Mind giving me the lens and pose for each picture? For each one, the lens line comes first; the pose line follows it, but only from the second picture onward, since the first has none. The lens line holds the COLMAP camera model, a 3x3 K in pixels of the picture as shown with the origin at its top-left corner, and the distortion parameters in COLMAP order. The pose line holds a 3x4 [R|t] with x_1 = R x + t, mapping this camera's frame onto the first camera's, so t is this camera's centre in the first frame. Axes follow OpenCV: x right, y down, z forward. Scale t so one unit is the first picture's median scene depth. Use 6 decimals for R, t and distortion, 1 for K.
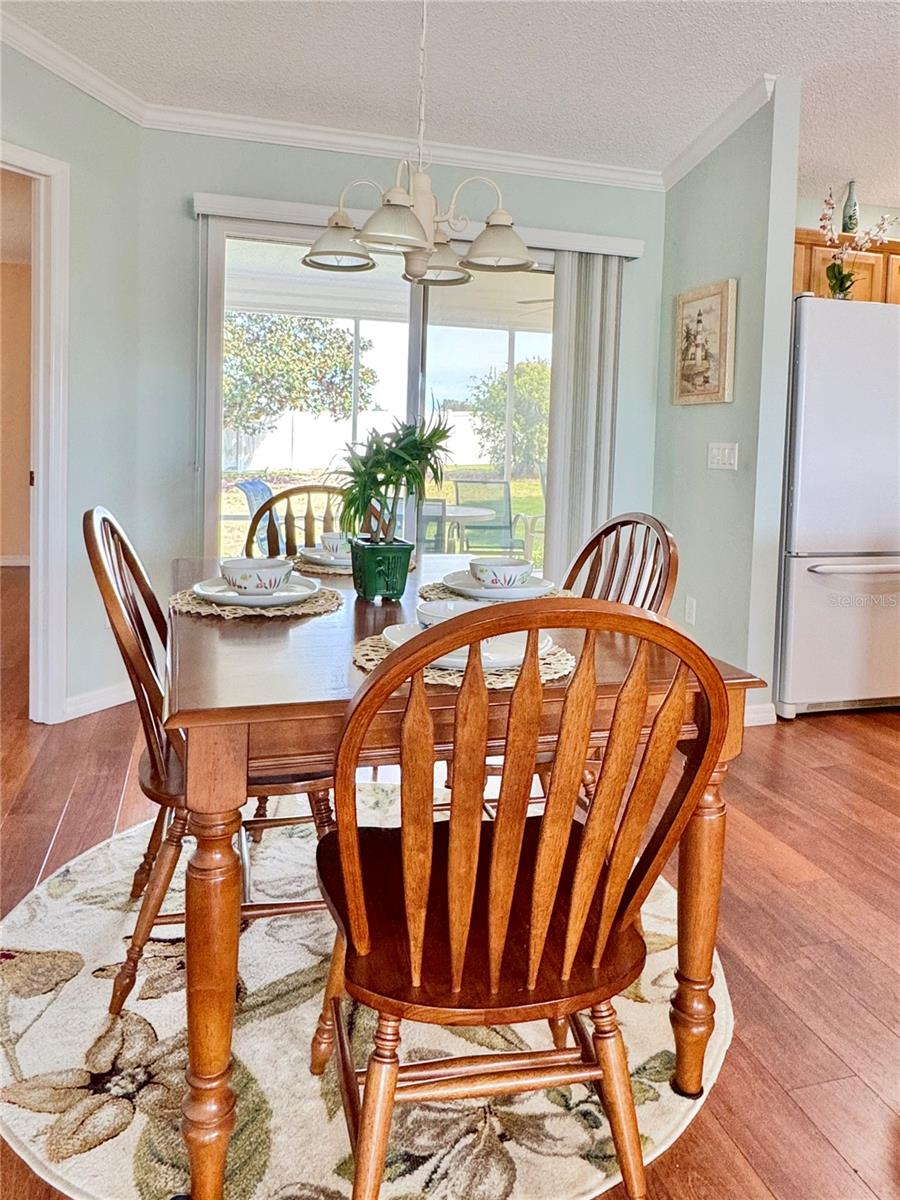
lens RADIAL K [[729.9, 0, 451.2], [0, 729.9, 606.2], [0, 0, 1]] dist [-0.005286, -0.000529]
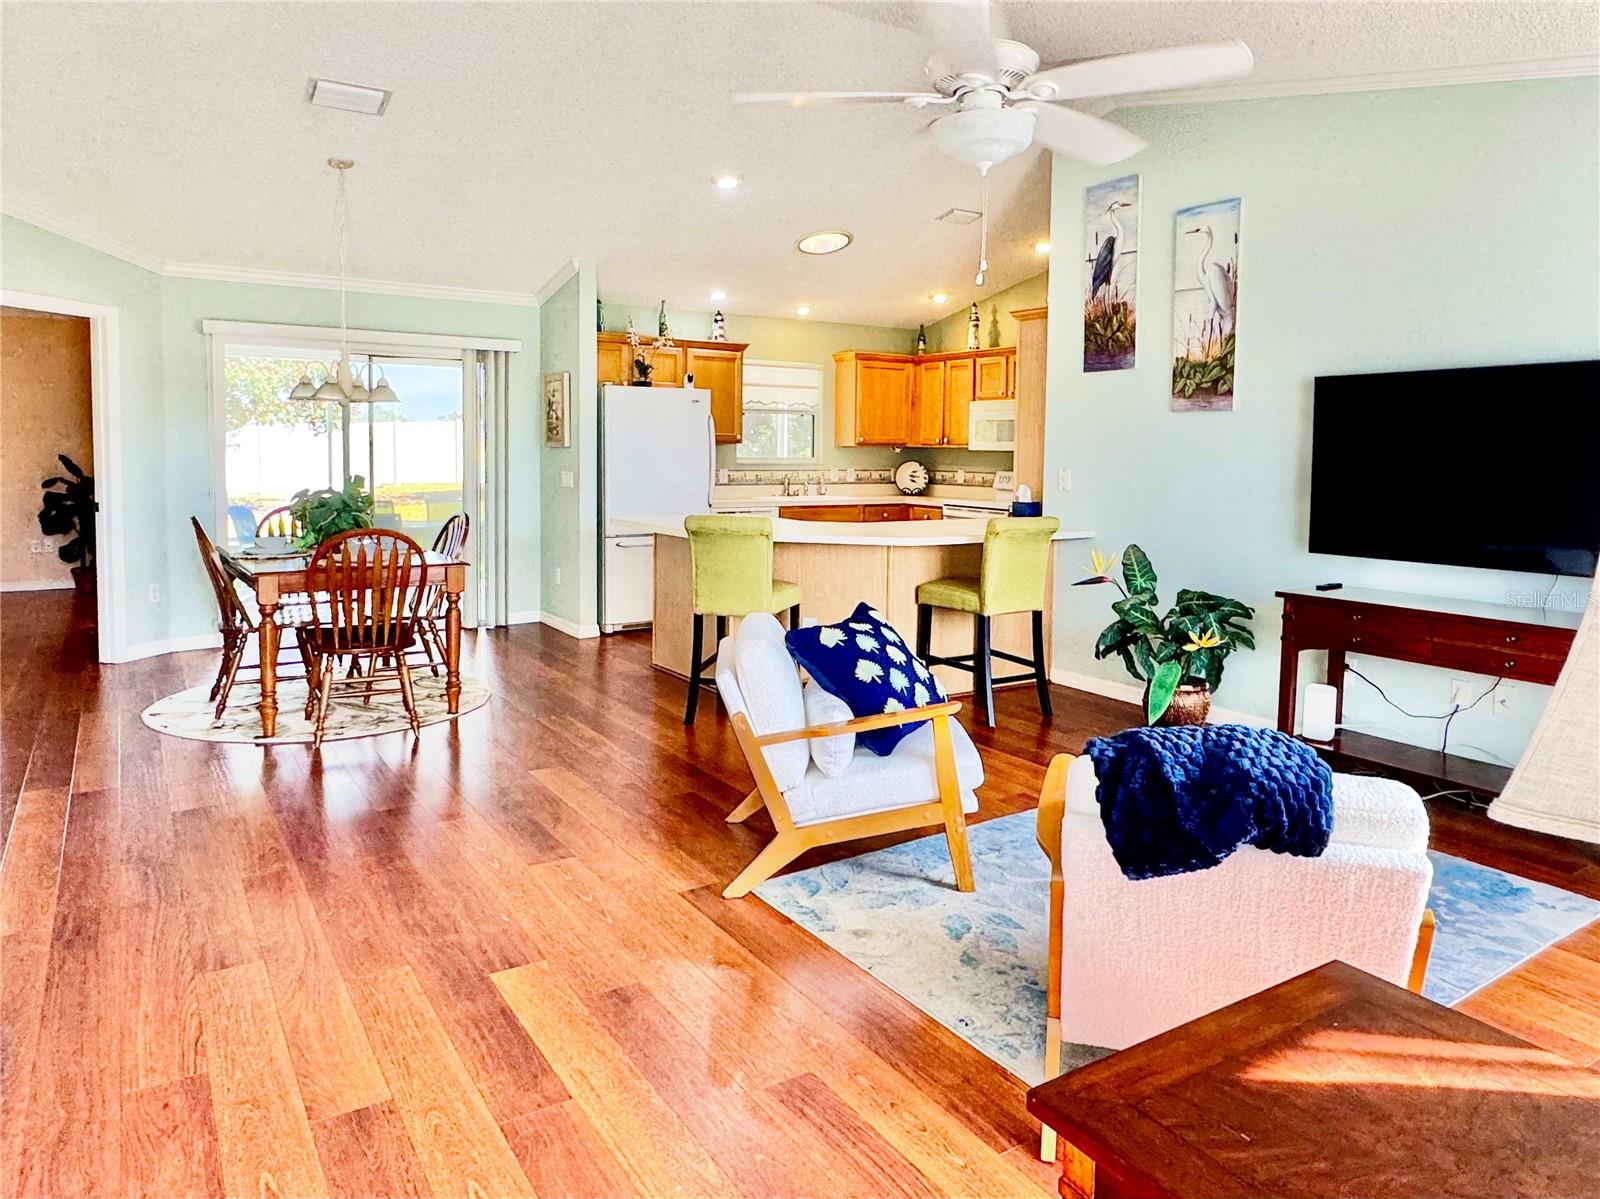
lens RADIAL K [[1021.5, 0, 803.4], [0, 1021.5, 585.3], [0, 0, 1]] dist [-0.032514, -0.002120]
pose [[0.958609, -0.055711, 0.279223, 0.218159], [0.078944, 0.994228, -0.072658, 0.222987], [-0.273563, 0.091694, 0.957474, -1.228303]]
